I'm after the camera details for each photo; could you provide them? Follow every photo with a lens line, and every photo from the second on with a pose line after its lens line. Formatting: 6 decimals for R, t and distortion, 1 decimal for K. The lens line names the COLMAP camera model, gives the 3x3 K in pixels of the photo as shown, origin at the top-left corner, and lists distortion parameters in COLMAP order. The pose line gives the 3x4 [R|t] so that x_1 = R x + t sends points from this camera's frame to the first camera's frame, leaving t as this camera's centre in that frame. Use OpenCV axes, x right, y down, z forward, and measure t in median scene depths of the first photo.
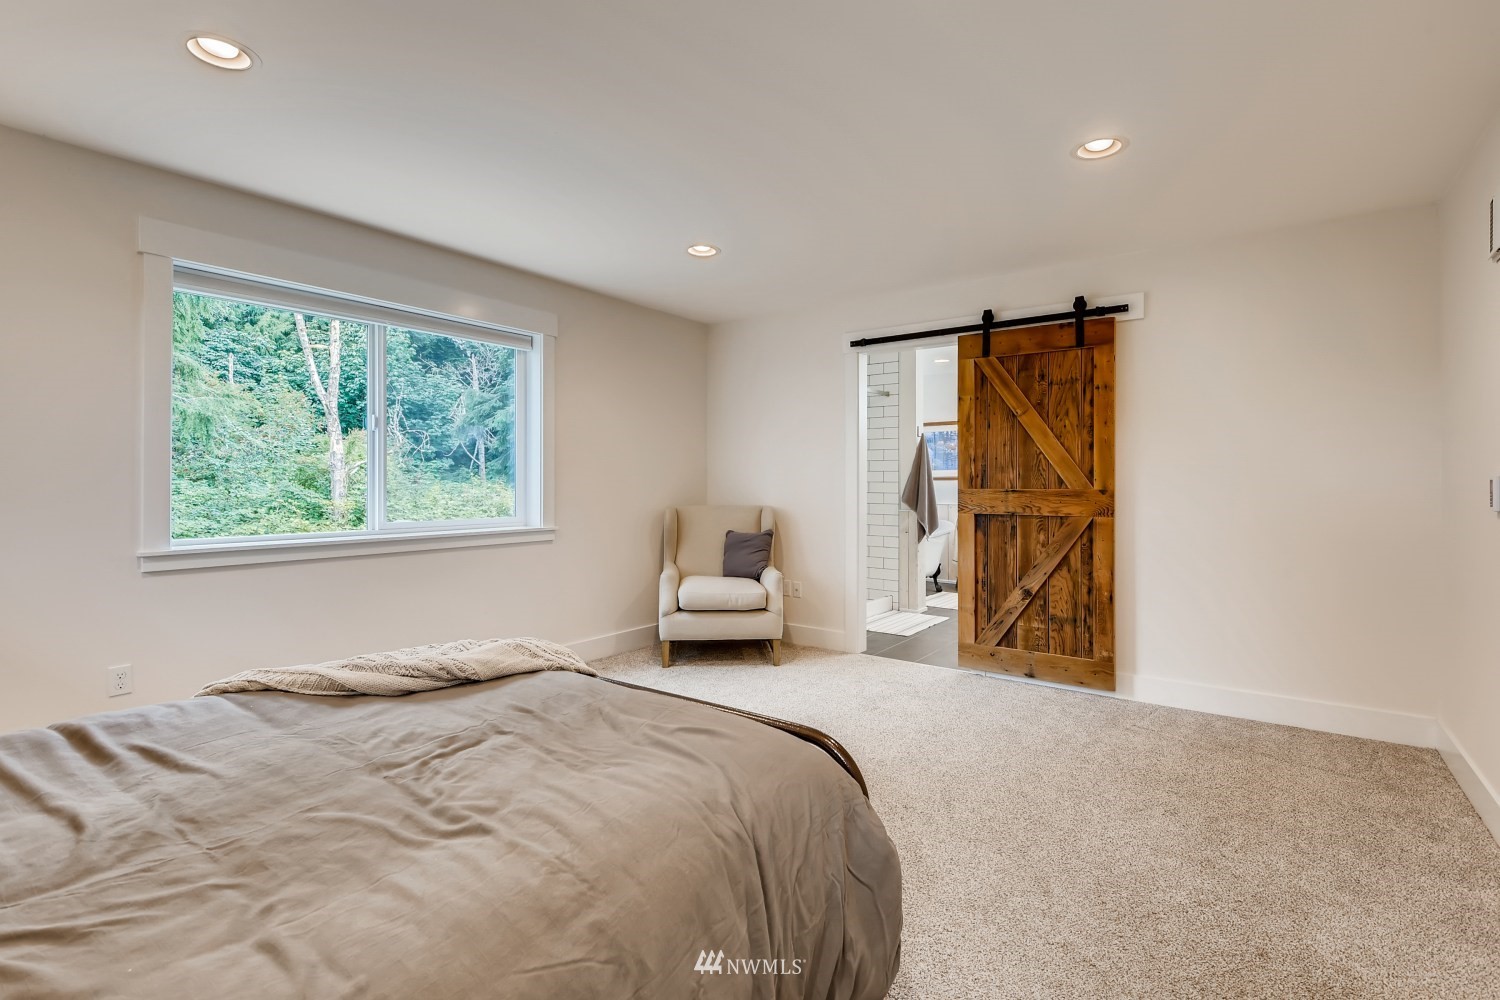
lens RADIAL K [[700.3, 0, 750.5], [0, 700.3, 487.9], [0, 0, 1]] dist [0.000556, -0.000830]
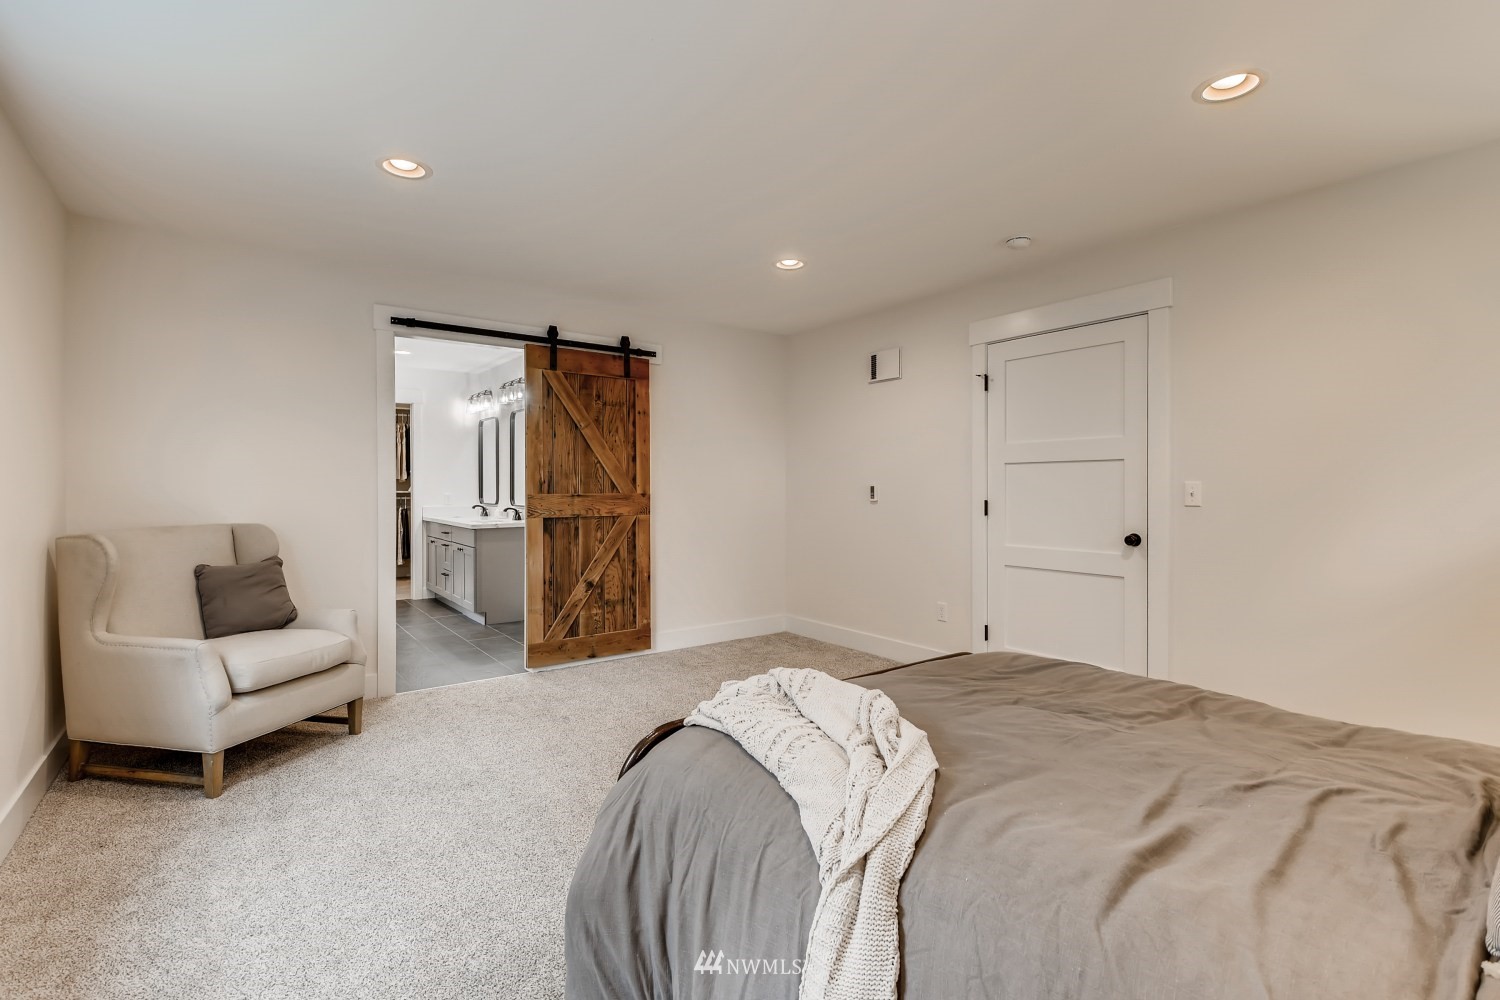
lens RADIAL K [[700.3, 0, 752.7], [0, 700.3, 497.1], [0, 0, 1]] dist [0.000556, -0.000830]
pose [[0.273389, -0.013734, 0.961806, -0.637059], [0.011197, 0.999876, 0.011095, -0.002241], [-0.961838, 0.007736, 0.273508, 0.439285]]
